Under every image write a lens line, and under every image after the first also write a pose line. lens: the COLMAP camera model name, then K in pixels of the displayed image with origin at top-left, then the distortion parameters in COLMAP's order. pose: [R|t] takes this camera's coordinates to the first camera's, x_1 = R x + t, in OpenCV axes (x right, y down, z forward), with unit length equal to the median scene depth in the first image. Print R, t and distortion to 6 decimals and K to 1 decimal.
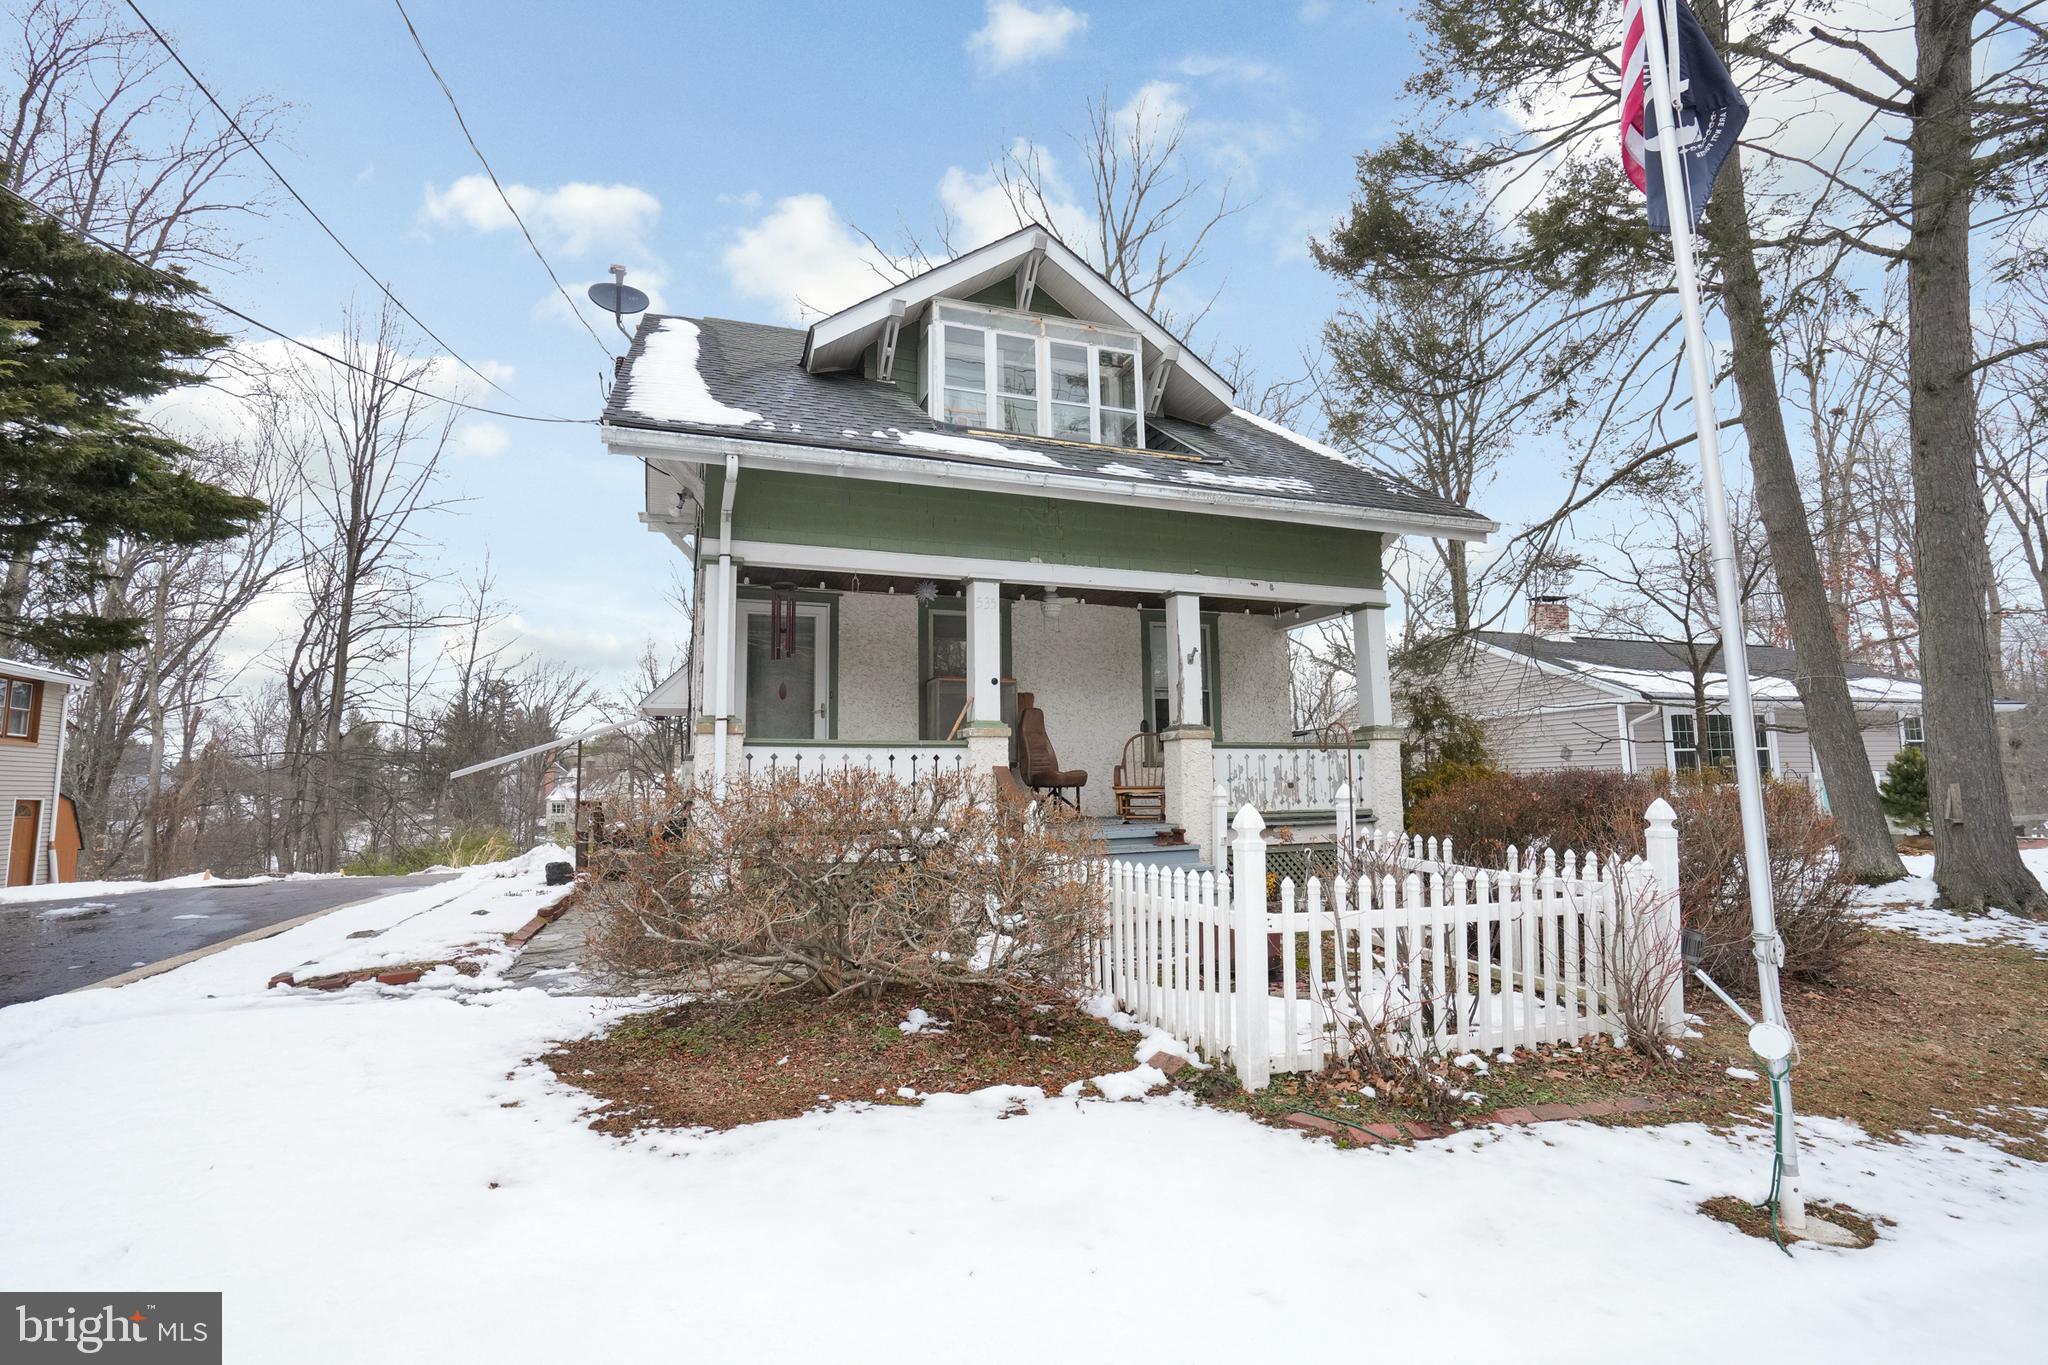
lens RADIAL K [[961.2, 0, 1024.0], [0, 961.2, 682.5], [0, 0, 1]] dist [-0.027342, 0.024444]
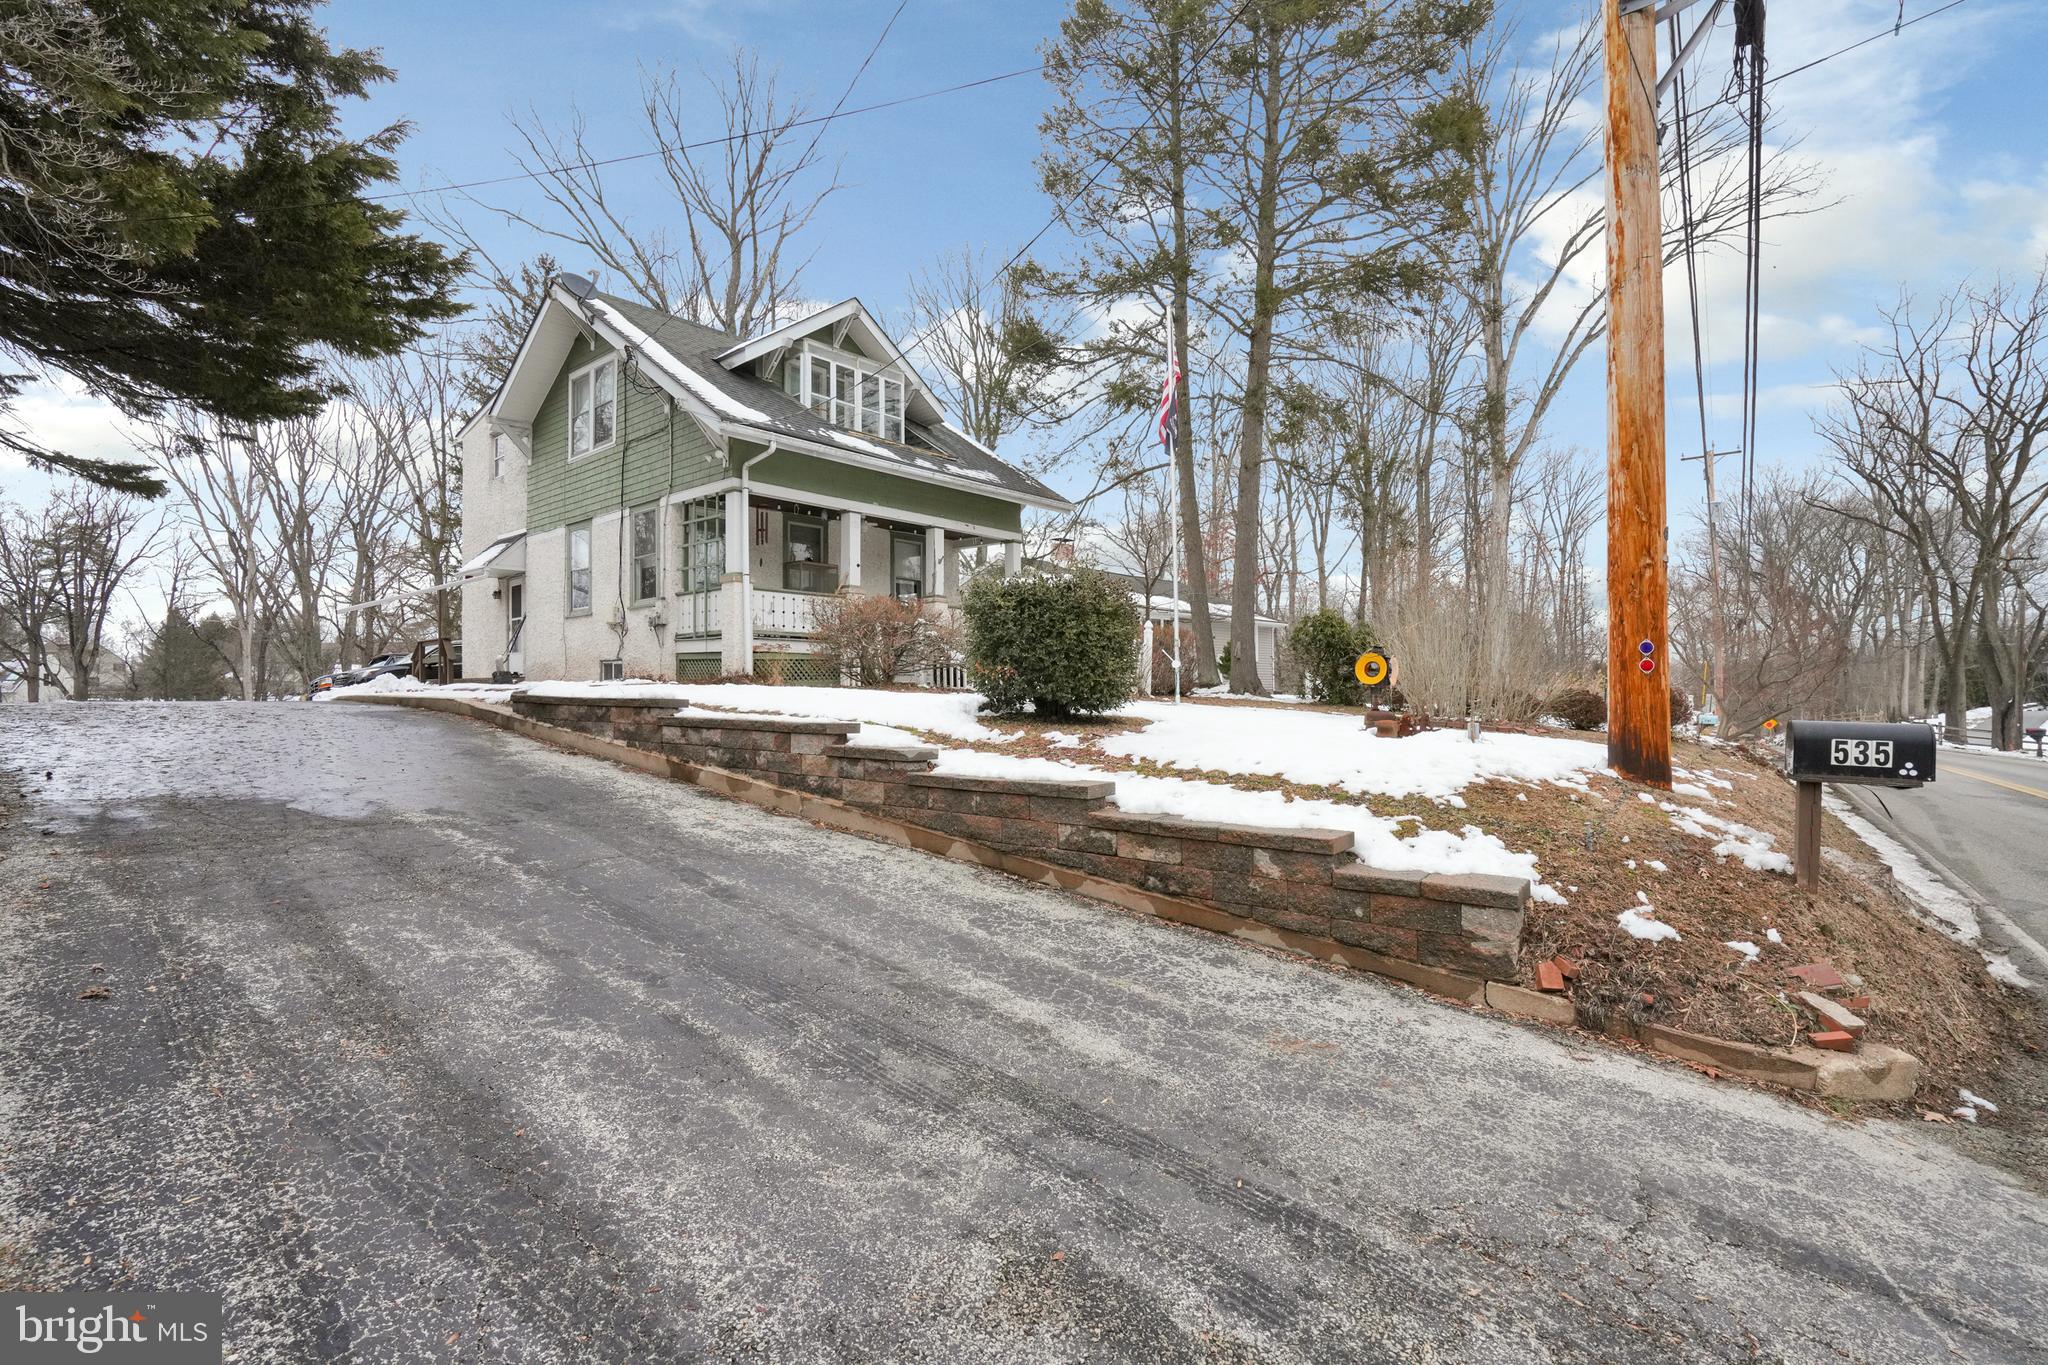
lens RADIAL K [[974.3, 0, 1024.0], [0, 974.3, 682.5], [0, 0, 1]] dist [-0.015320, 0.000130]
pose [[0.870307, 0.018725, 0.492154, -0.559012], [-0.062191, 0.995456, 0.072102, 0.056330], [-0.488568, -0.093359, 0.867517, -0.704859]]
